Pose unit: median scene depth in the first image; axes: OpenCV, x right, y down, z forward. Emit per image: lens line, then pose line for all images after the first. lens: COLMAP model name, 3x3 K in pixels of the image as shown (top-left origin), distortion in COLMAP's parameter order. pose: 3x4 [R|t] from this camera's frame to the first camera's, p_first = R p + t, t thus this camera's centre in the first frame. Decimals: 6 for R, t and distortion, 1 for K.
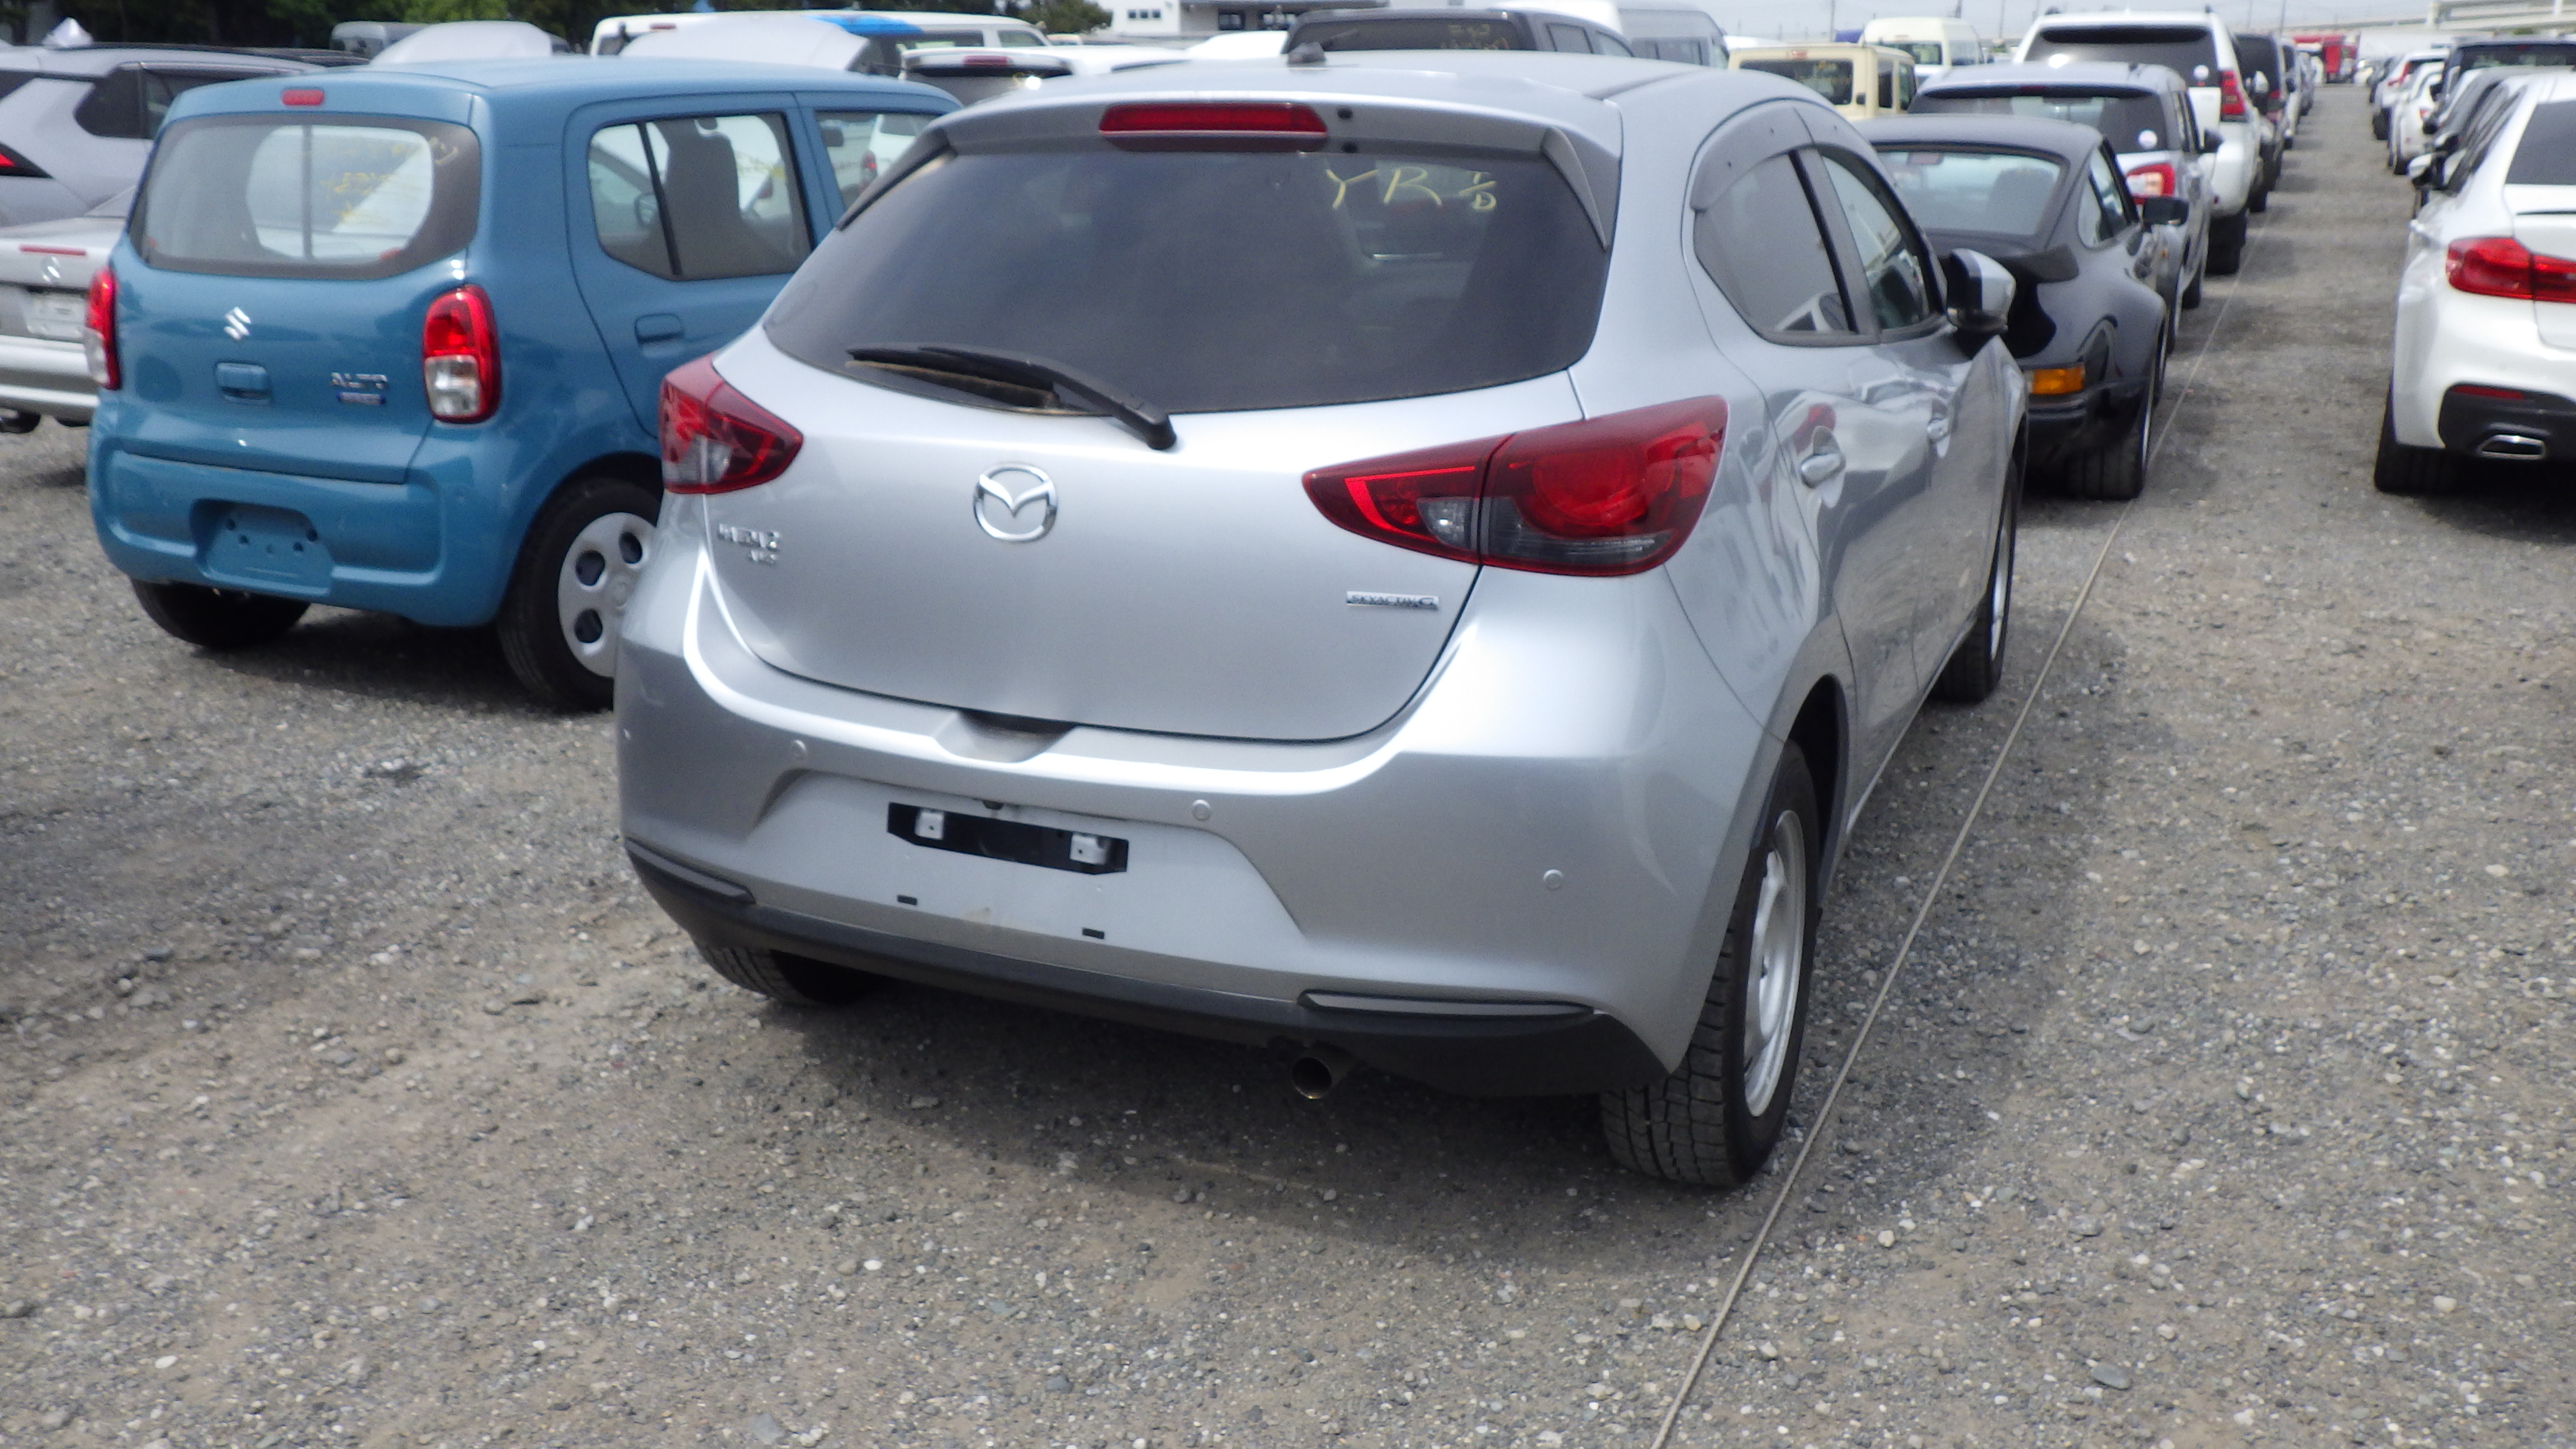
lens RADIAL K [[2150.4, 0, 1288.0], [0, 2150.4, 724.5], [0, 0, 1]] dist [-0.009922, 0.005184]
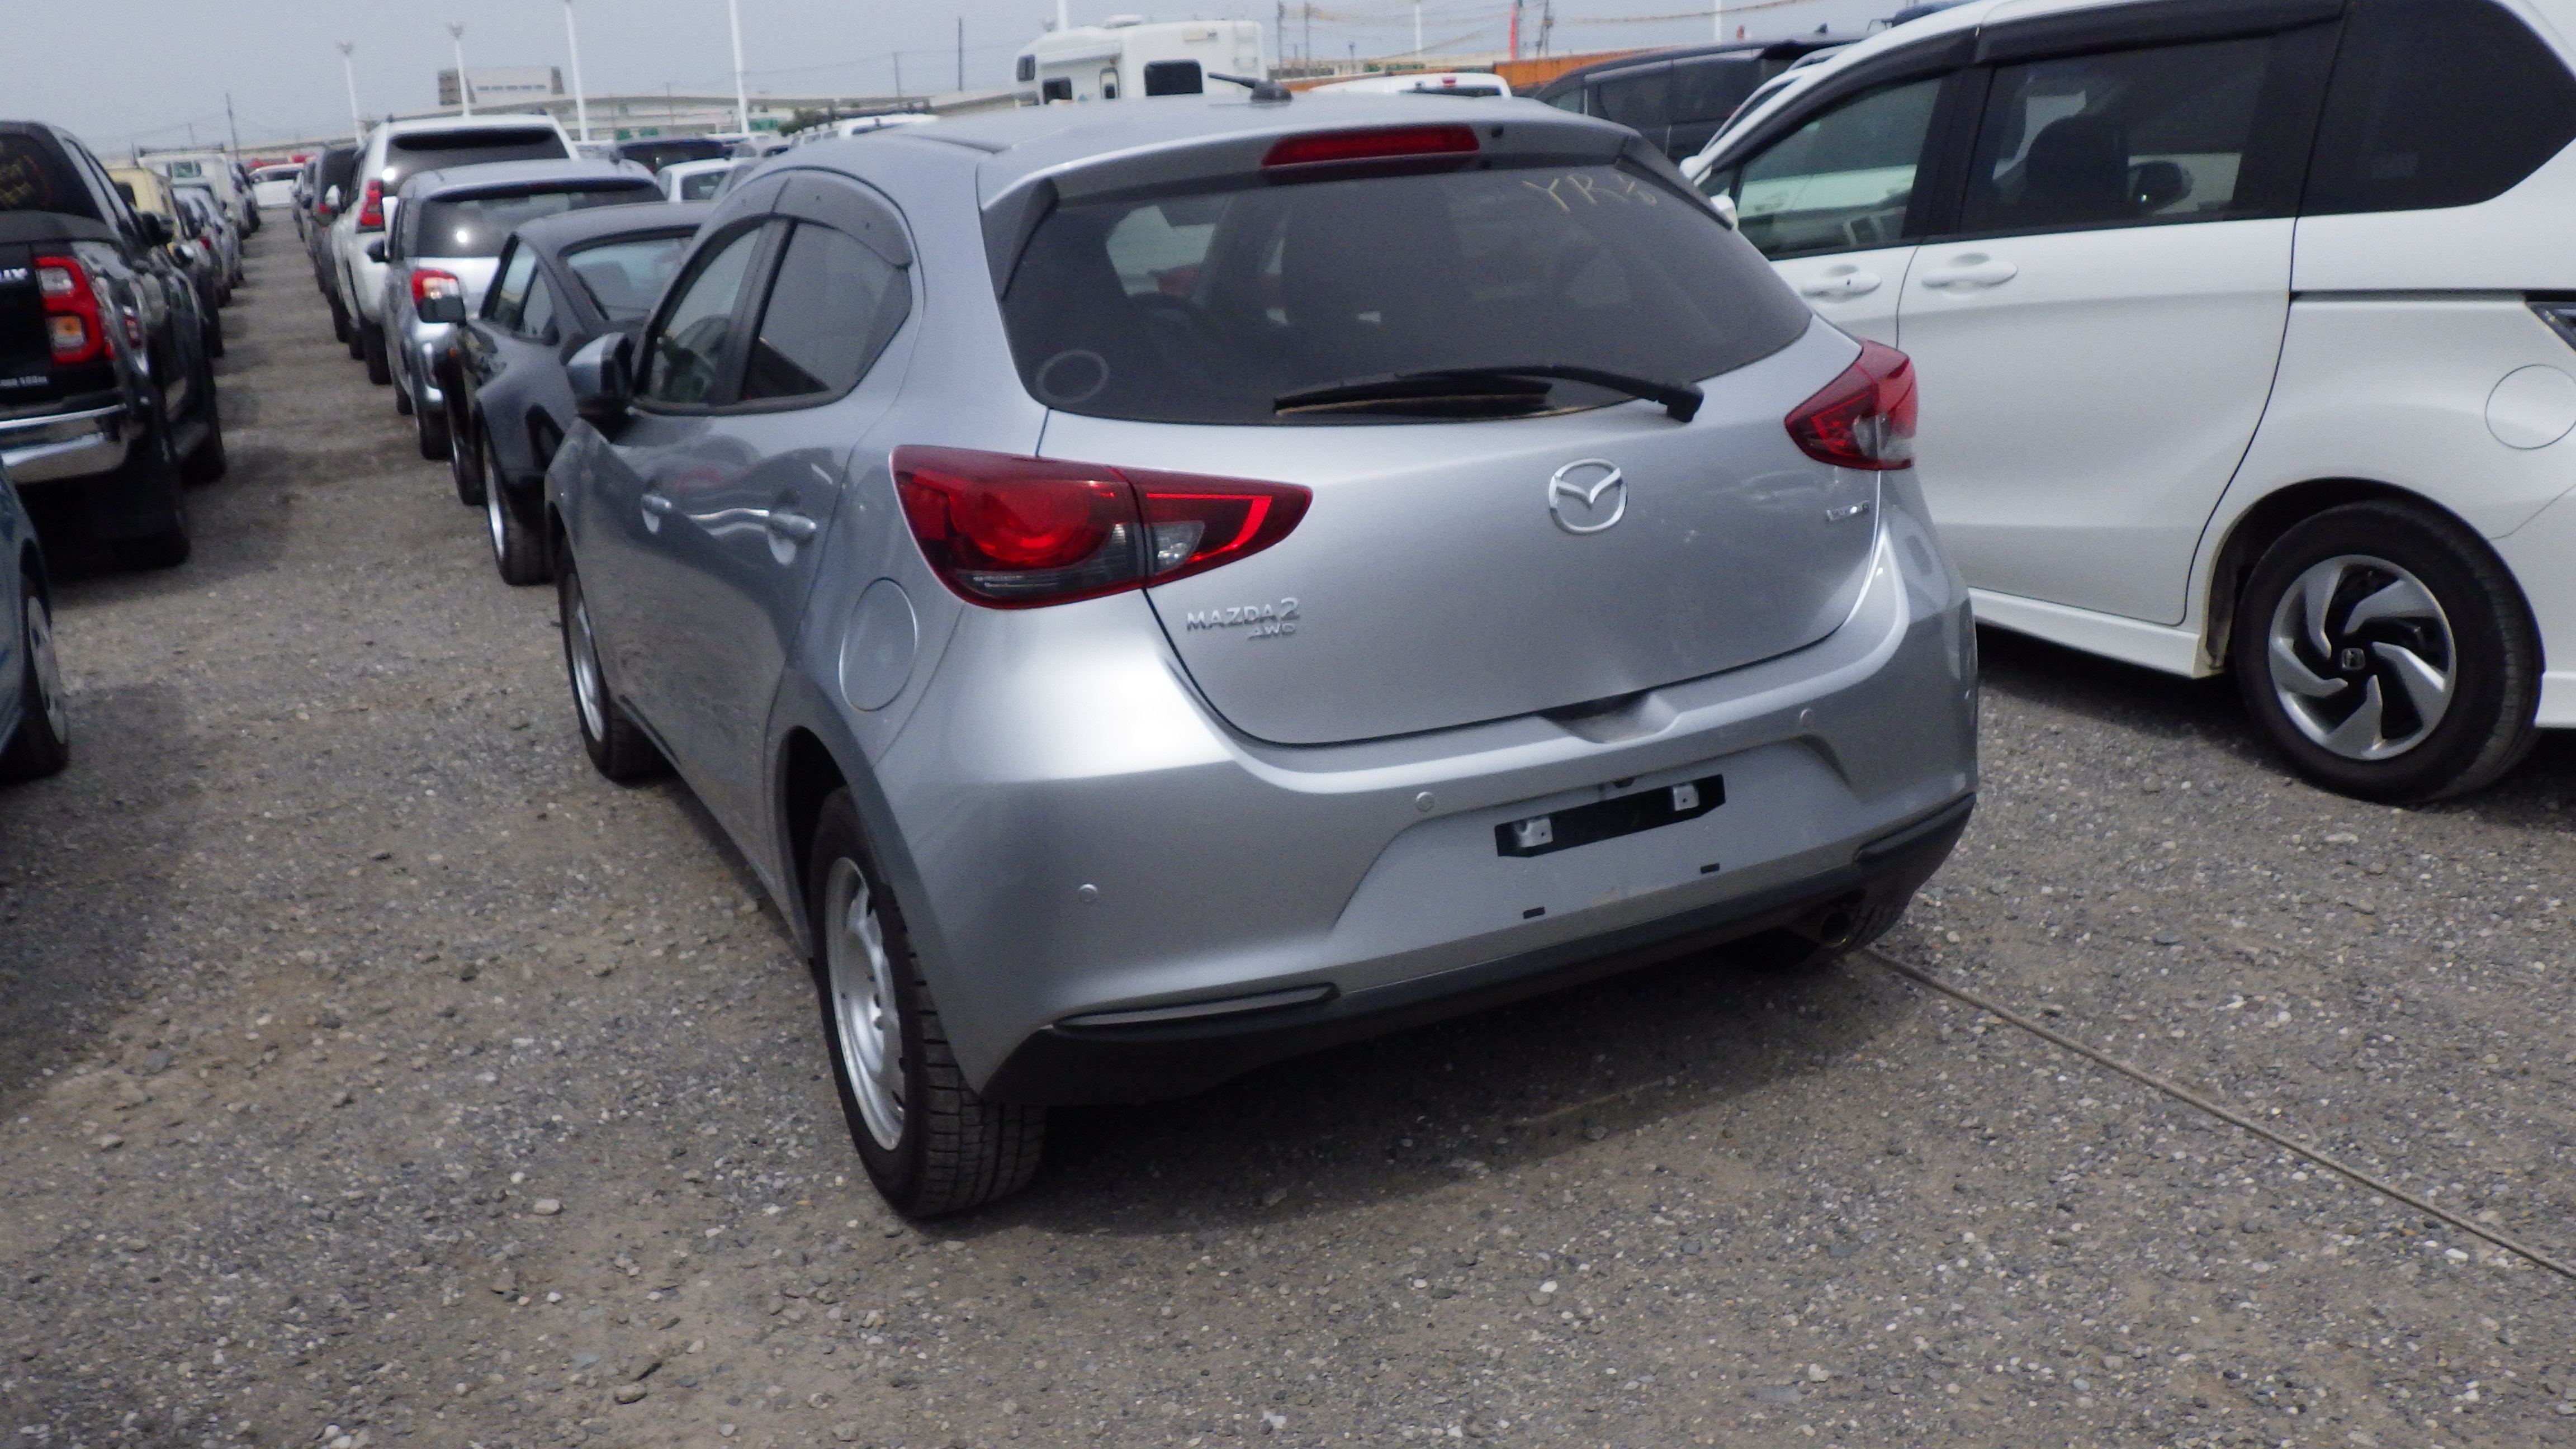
lens RADIAL K [[2076.1, 0, 1288.0], [0, 2076.1, 724.5], [0, 0, 1]] dist [0.002131, 0.001342]
pose [[0.638702, -0.251418, 0.727220, -0.949232], [0.278034, 0.956664, 0.086551, -0.120389], [-0.717466, 0.146911, 0.680926, 0.413951]]
